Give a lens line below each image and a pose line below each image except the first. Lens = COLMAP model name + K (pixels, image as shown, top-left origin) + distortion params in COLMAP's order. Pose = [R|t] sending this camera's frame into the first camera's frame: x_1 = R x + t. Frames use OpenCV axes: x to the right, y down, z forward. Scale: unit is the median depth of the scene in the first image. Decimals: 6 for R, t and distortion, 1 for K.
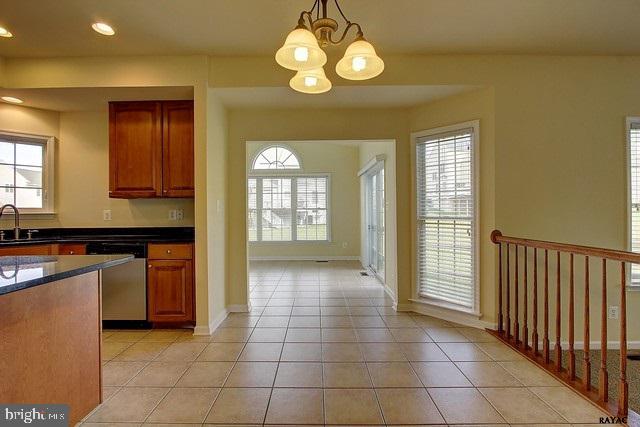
lens RADIAL K [[296.1, 0, 310.7], [0, 296.1, 211.6], [0, 0, 1]] dist [-0.001468, -0.000568]
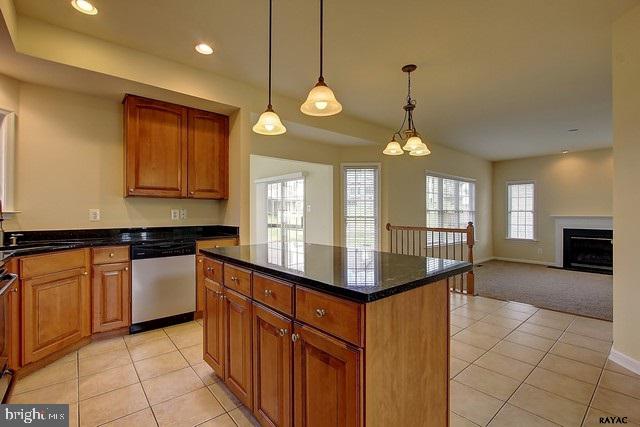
lens RADIAL K [[296.1, 0, 310.7], [0, 296.1, 211.6], [0, 0, 1]] dist [-0.001468, -0.000568]
pose [[0.760751, 0.008814, 0.648984, -0.841687], [-0.009637, 0.999951, -0.002284, -0.001870], [-0.648972, -0.004517, 0.760799, -0.091161]]
